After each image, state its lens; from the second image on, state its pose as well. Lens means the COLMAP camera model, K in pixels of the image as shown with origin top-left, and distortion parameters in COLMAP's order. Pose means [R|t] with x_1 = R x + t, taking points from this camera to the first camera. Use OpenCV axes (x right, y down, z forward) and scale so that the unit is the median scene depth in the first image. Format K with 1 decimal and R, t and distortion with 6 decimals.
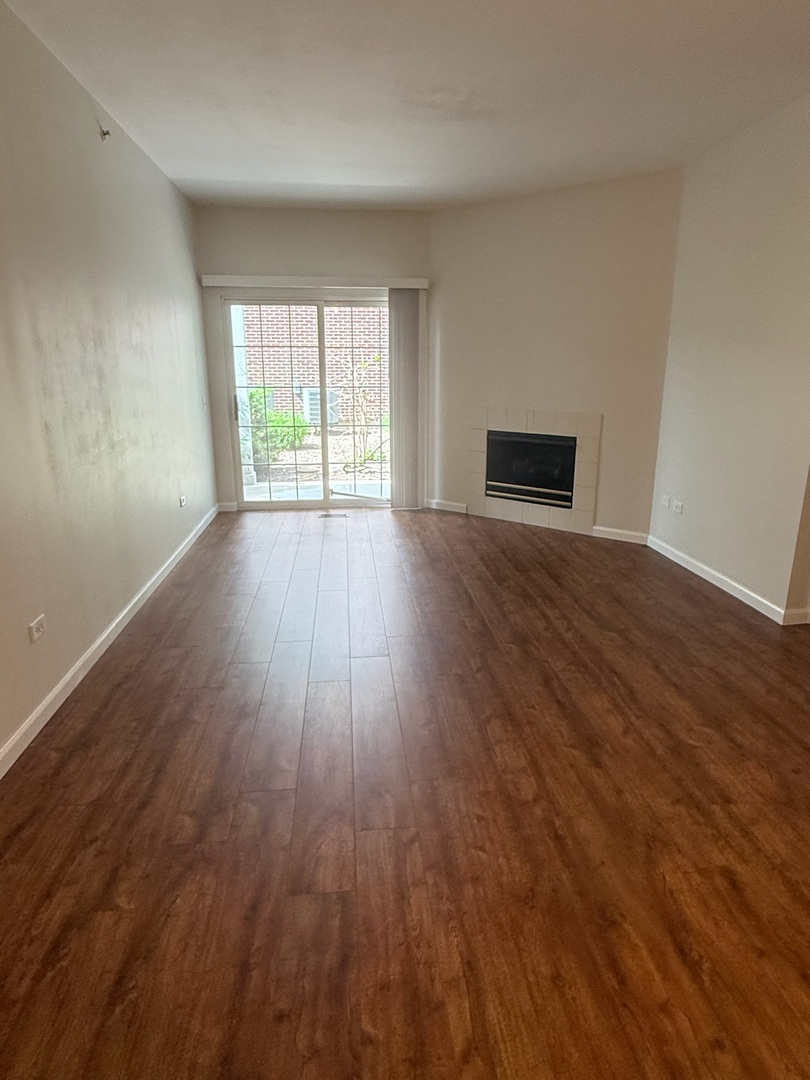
lens RADIAL K [[630.4, 0, 405.4], [0, 630.4, 545.0], [0, 0, 1]] dist [-0.000480, 0.002044]
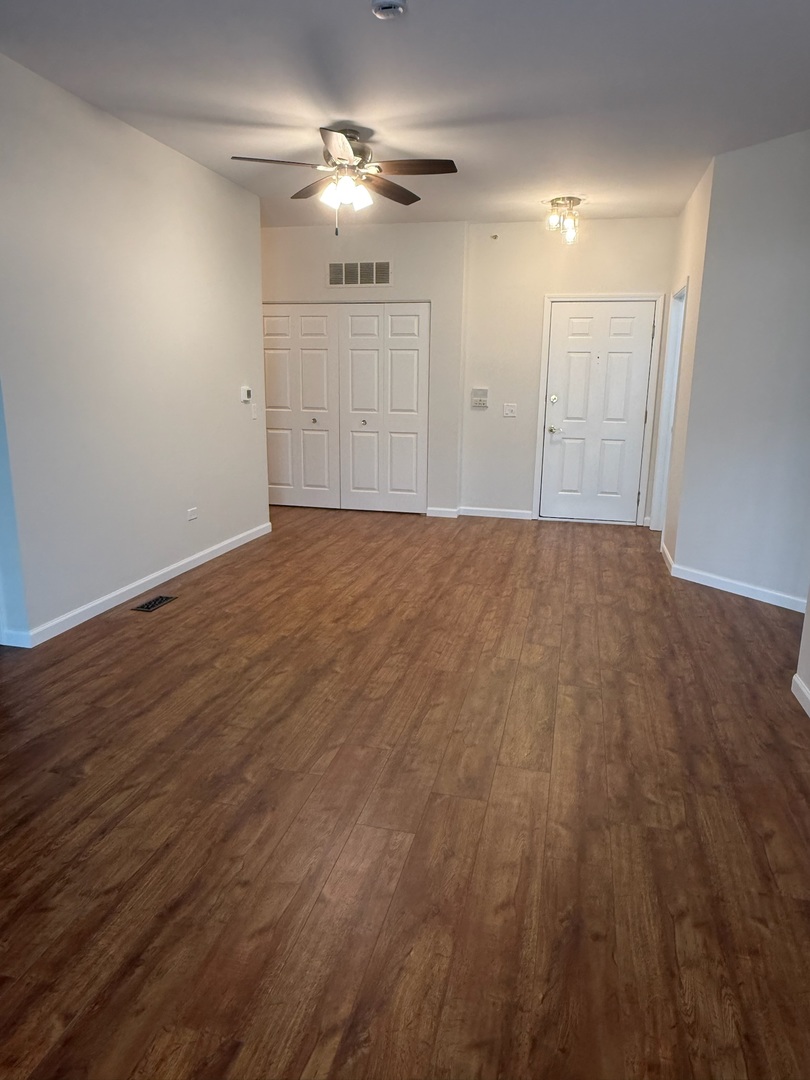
lens RADIAL K [[692.1, 0, 402.3], [0, 692.1, 539.1], [0, 0, 1]] dist [-0.000345, 0.000249]
pose [[-0.940885, -0.091111, 0.326242, -0.133129], [0.081777, 0.873555, 0.479806, -0.260748], [-0.328706, 0.478122, -0.814464, 0.915053]]
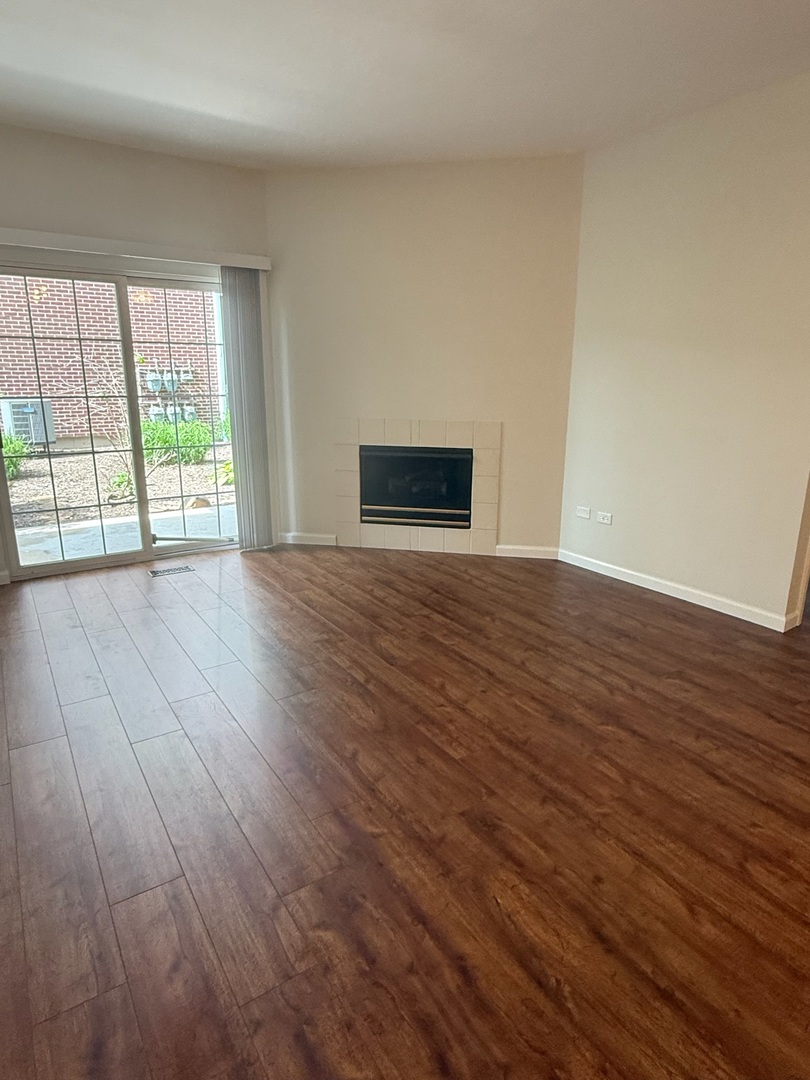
lens RADIAL K [[630.4, 0, 400.5], [0, 630.4, 533.2], [0, 0, 1]] dist [-0.000480, 0.002044]
pose [[0.885814, -0.109570, 0.450918, -0.239138], [0.122746, 0.992438, 0.000026, -0.067292], [-0.447511, 0.055325, 0.892565, 0.267990]]
